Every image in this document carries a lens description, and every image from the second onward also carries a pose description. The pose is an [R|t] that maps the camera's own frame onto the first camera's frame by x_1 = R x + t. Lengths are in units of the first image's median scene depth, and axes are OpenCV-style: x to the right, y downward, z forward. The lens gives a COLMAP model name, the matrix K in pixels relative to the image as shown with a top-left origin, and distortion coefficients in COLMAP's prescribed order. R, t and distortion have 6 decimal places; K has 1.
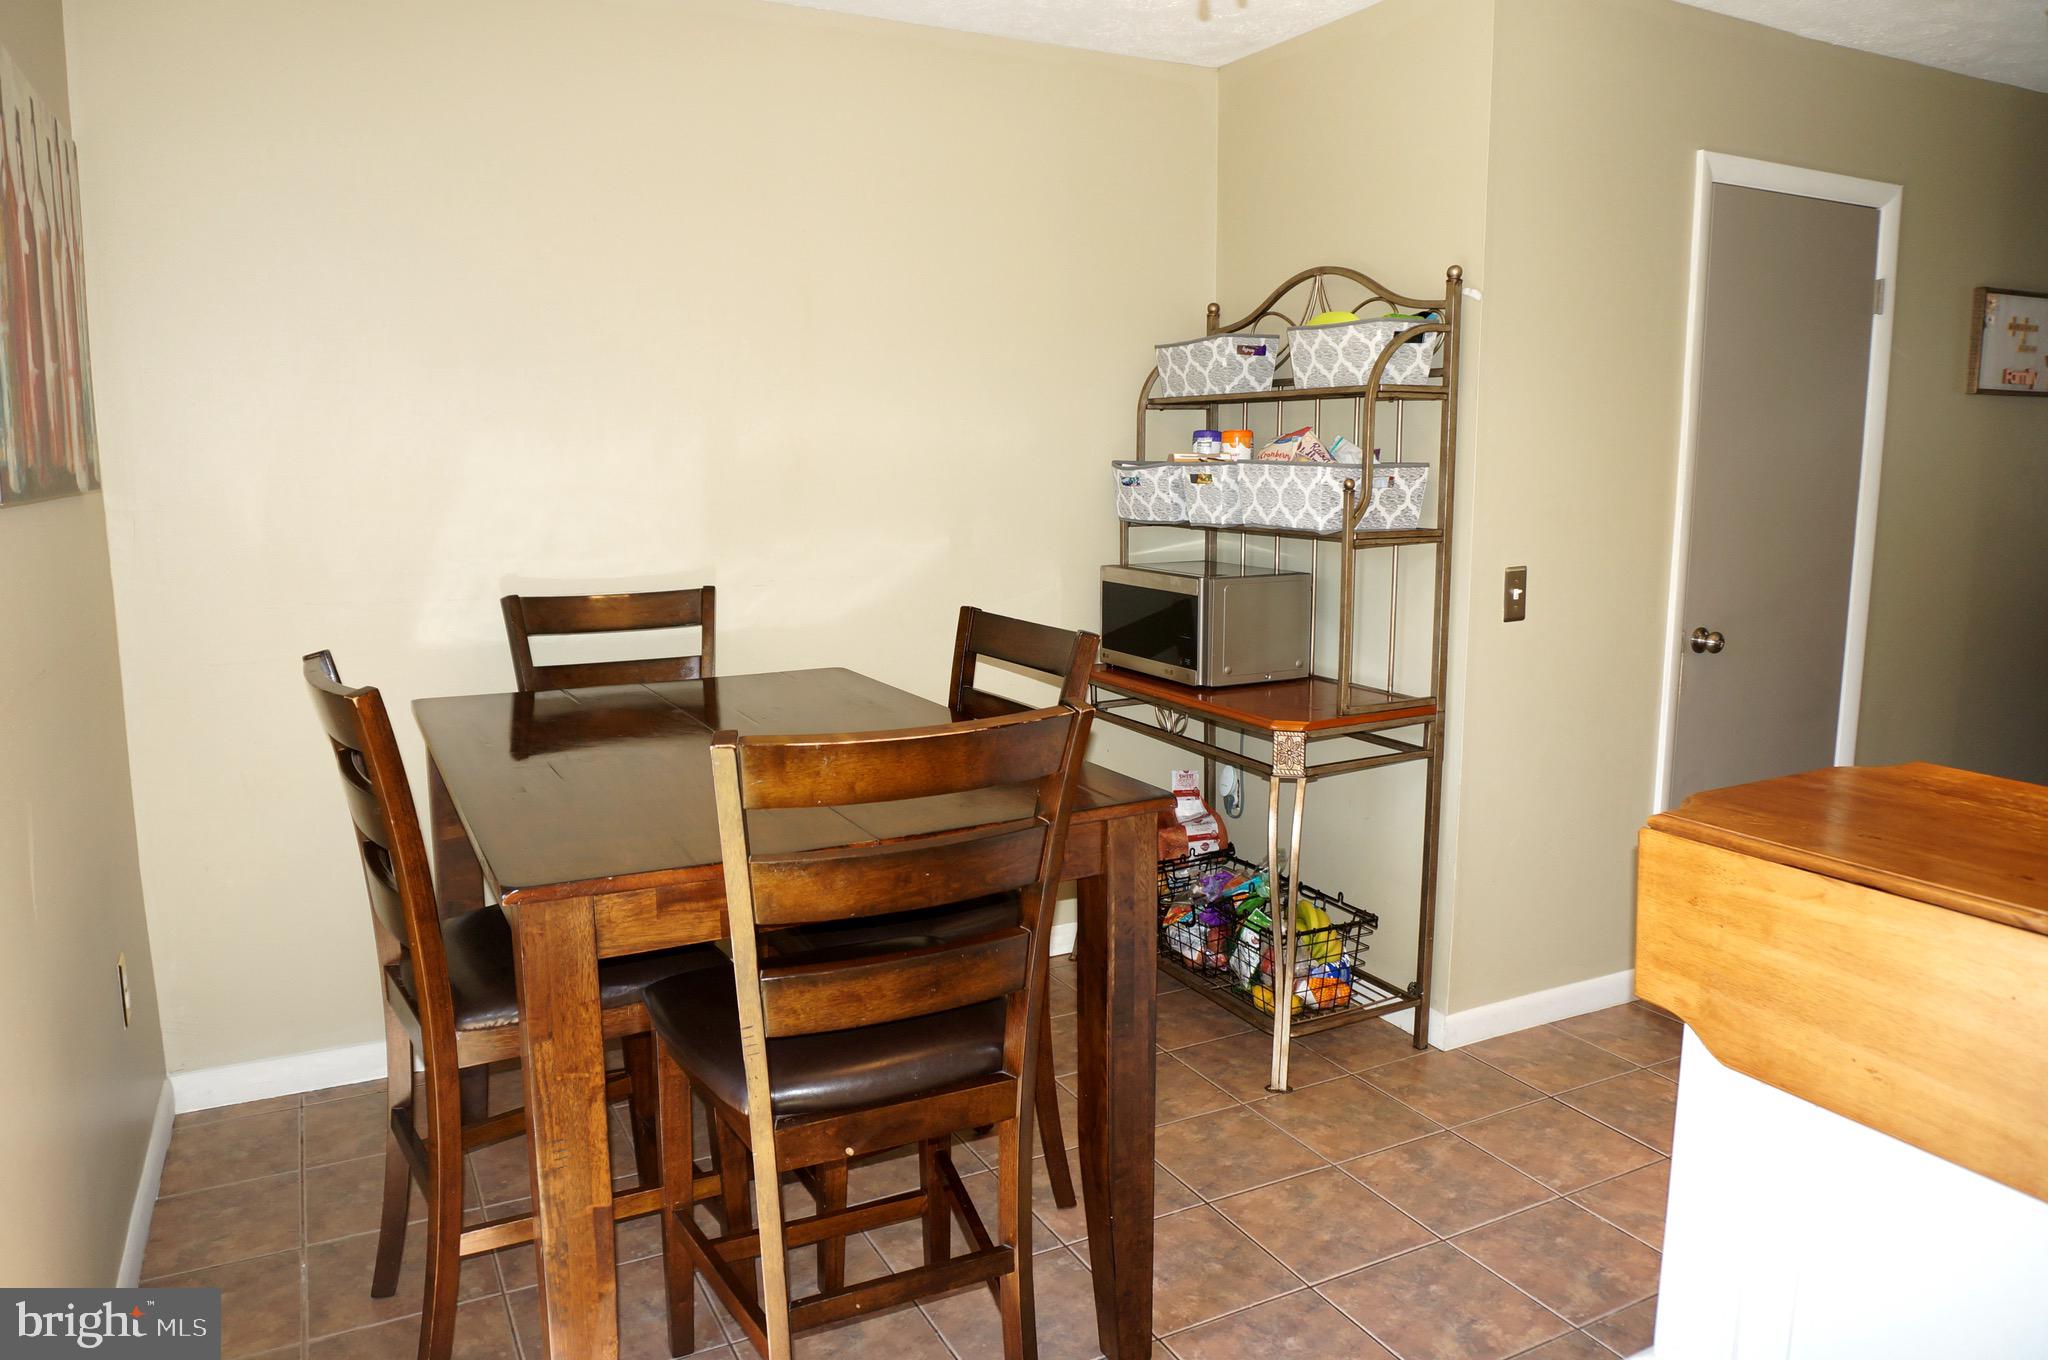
lens RADIAL K [[1381.7, 0, 1022.9], [0, 1381.7, 676.3], [0, 0, 1]] dist [-0.039985, 0.028444]
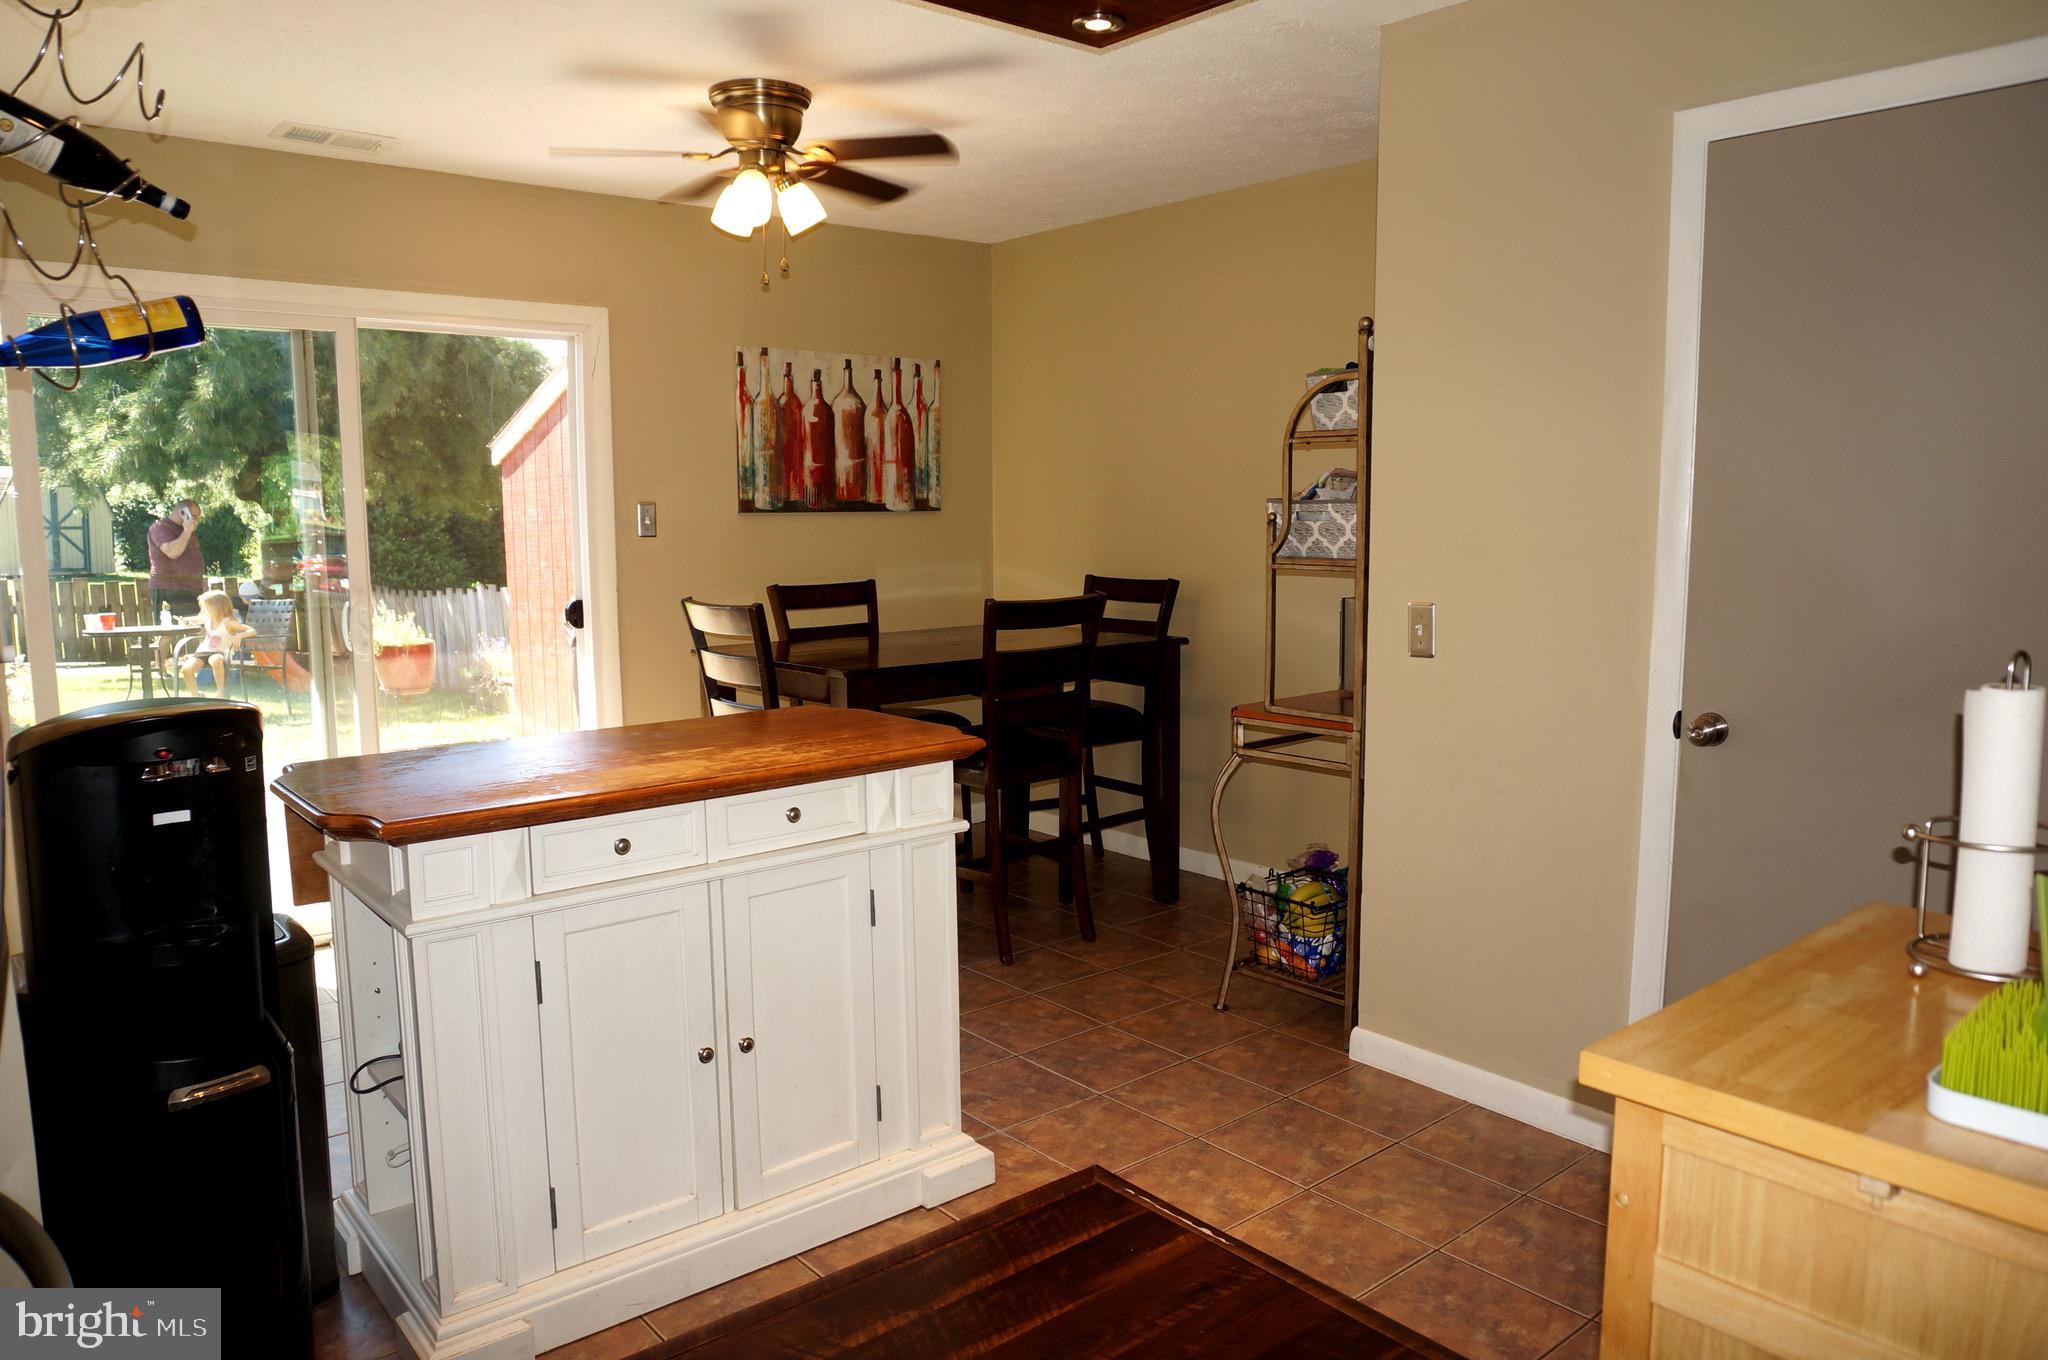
lens RADIAL K [[1381.7, 0, 1026.9], [0, 1381.7, 676.4], [0, 0, 1]] dist [-0.039985, 0.028444]
pose [[0.227369, 0.127116, -0.965477, 1.288936], [-0.149537, 0.984242, 0.094371, -0.080489], [0.962259, 0.122918, 0.242794, 0.497938]]
